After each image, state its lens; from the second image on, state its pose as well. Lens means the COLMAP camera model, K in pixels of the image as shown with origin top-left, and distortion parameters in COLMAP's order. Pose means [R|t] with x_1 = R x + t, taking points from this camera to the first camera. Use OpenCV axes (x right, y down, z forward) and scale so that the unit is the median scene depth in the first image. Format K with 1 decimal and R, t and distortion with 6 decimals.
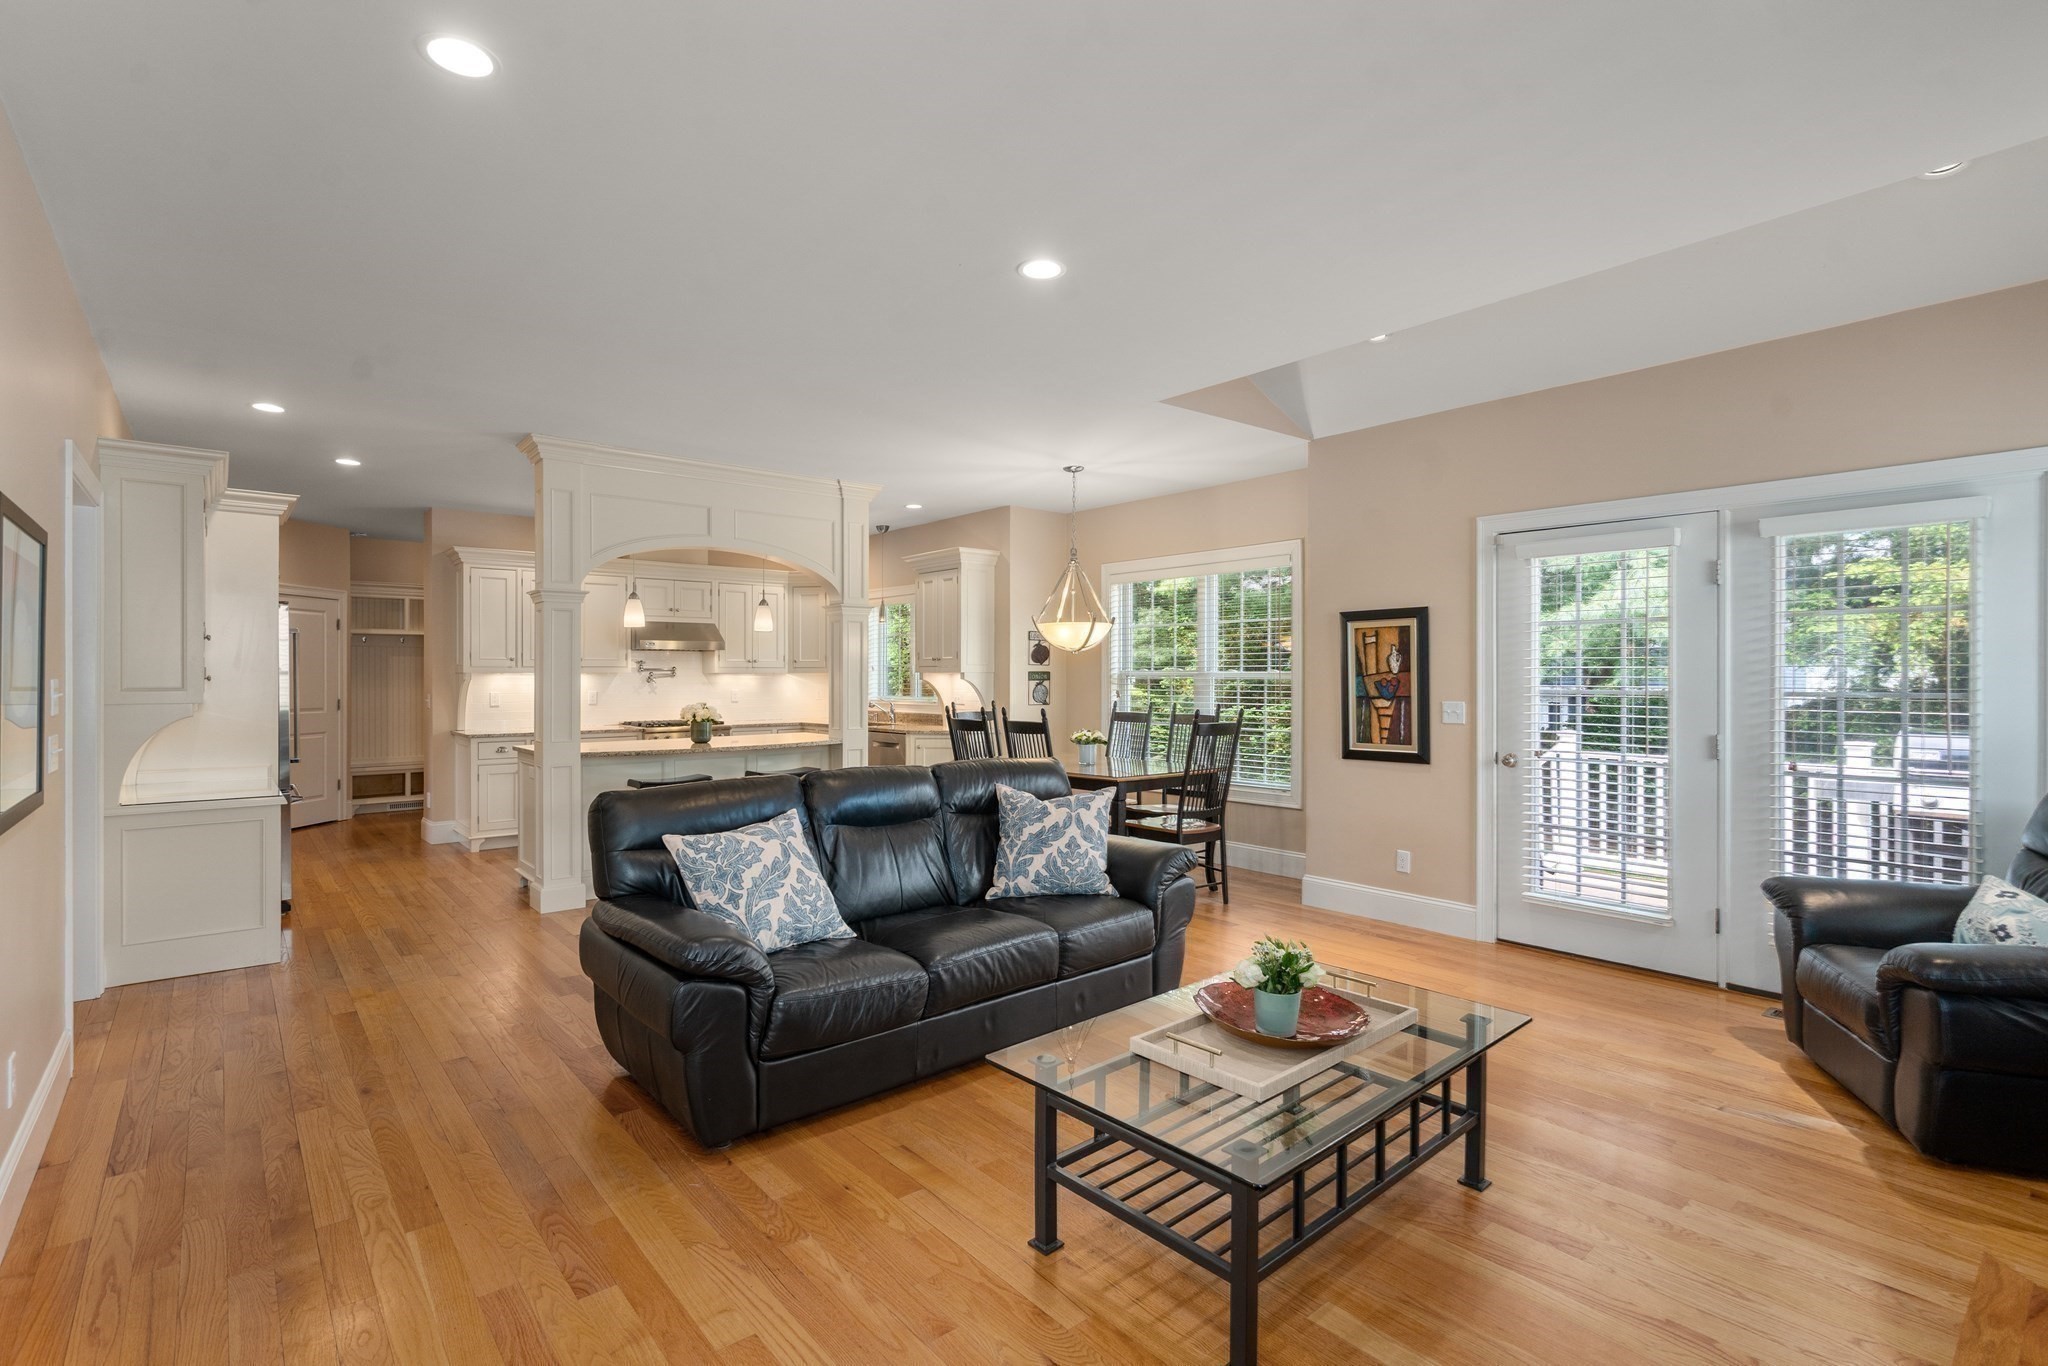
lens RADIAL K [[952.1, 0, 1011.4], [0, 952.1, 679.2], [0, 0, 1]] dist [-0.002060, 0.000471]
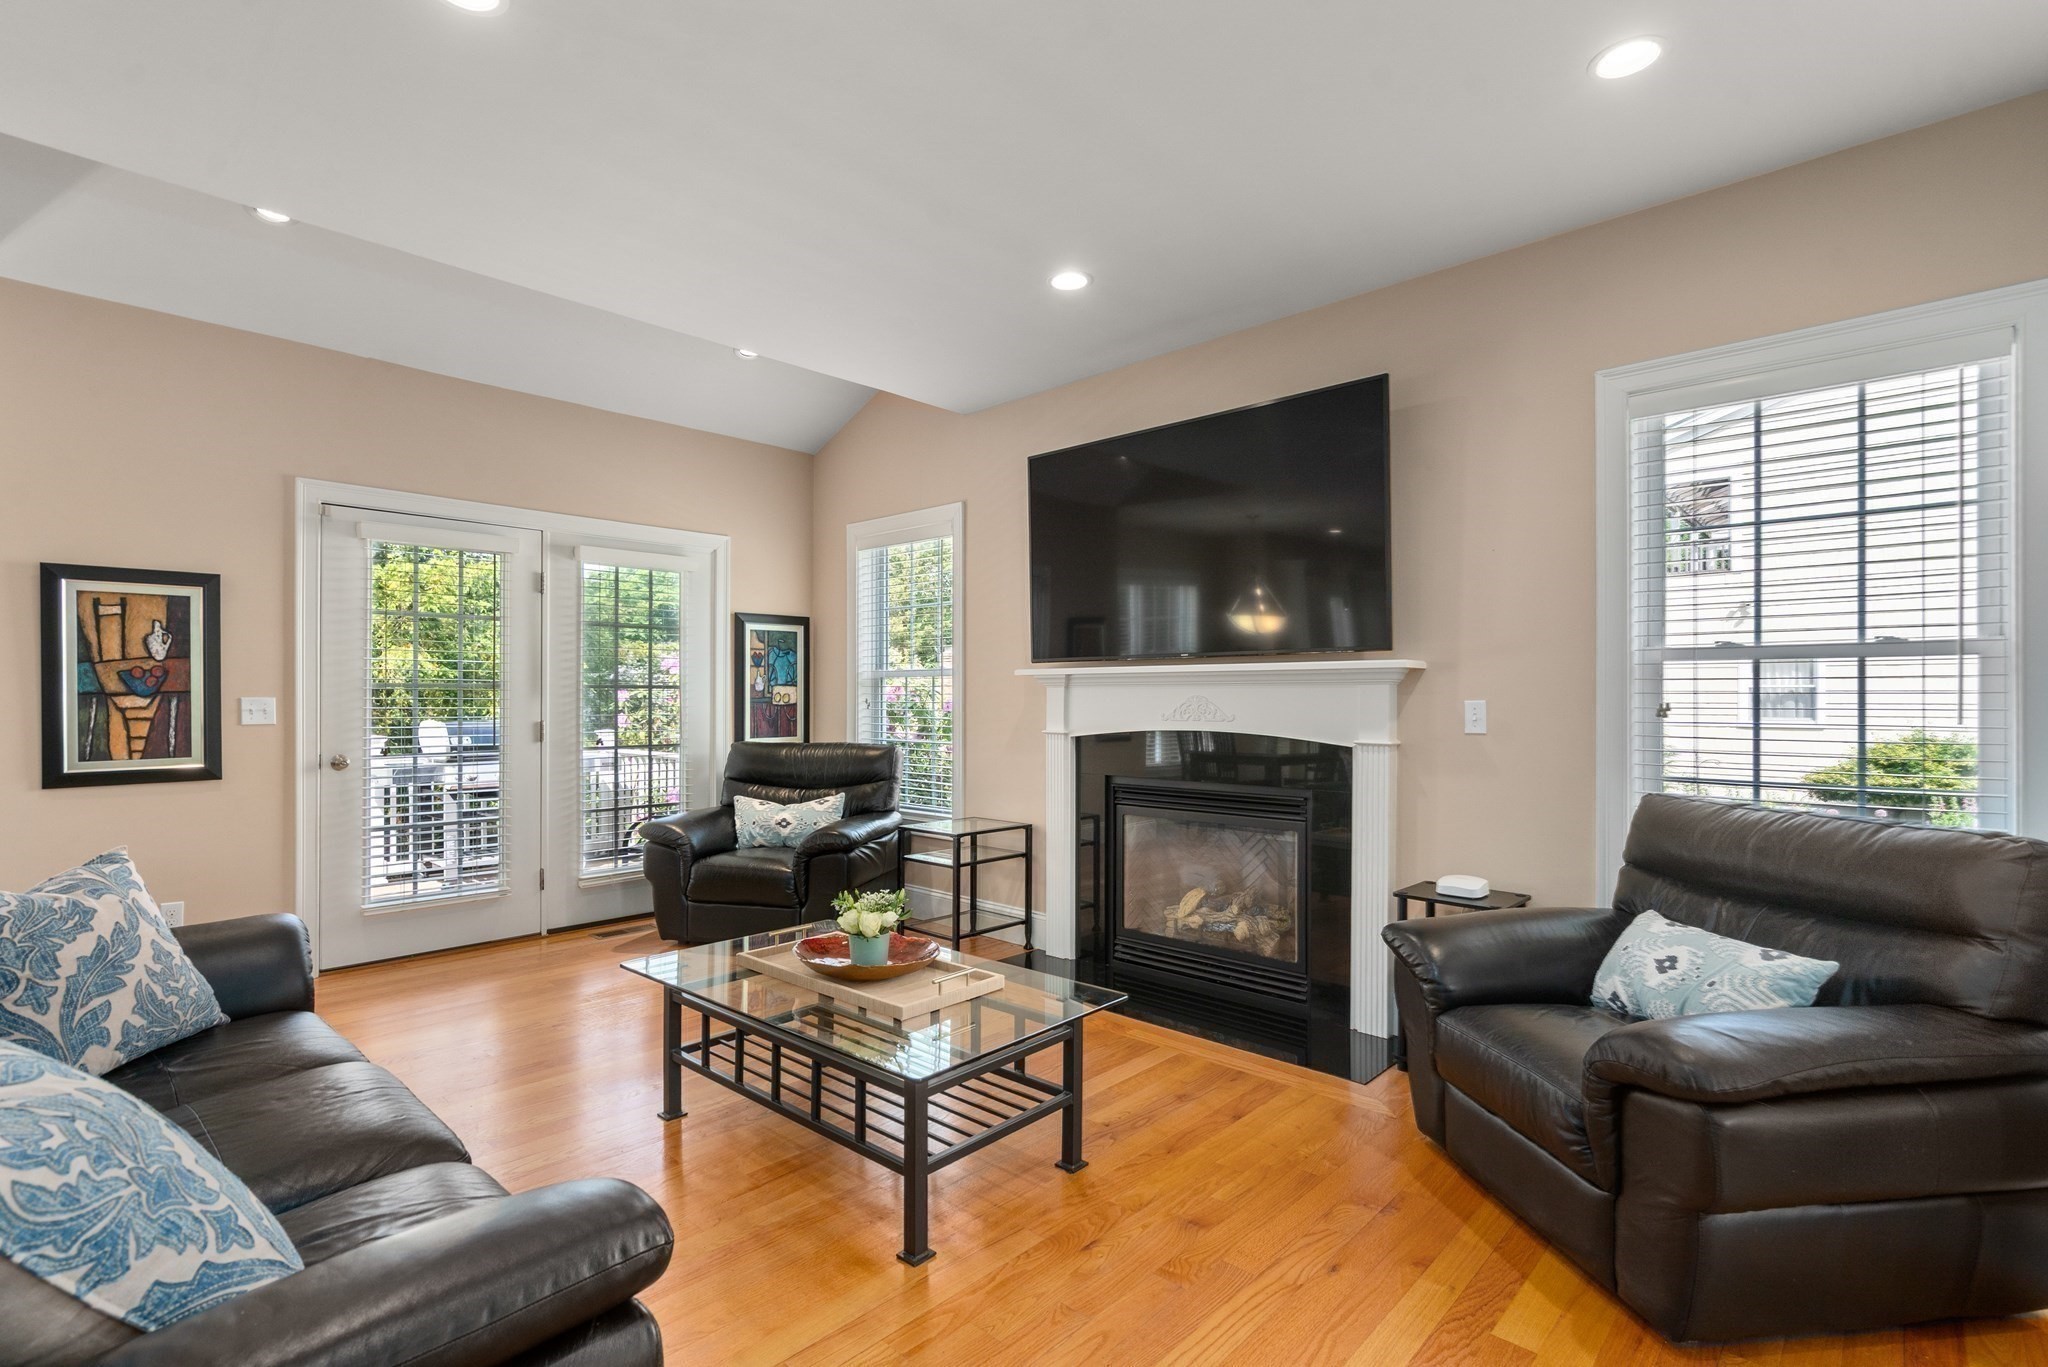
lens RADIAL K [[952.1, 0, 1010.7], [0, 952.1, 691.6], [0, 0, 1]] dist [-0.002060, 0.000471]
pose [[-0.101590, 0.001906, 0.994824, -0.389769], [0.001012, 0.999998, -0.001813, 0.020267], [-0.994826, 0.000822, -0.101592, 0.436026]]
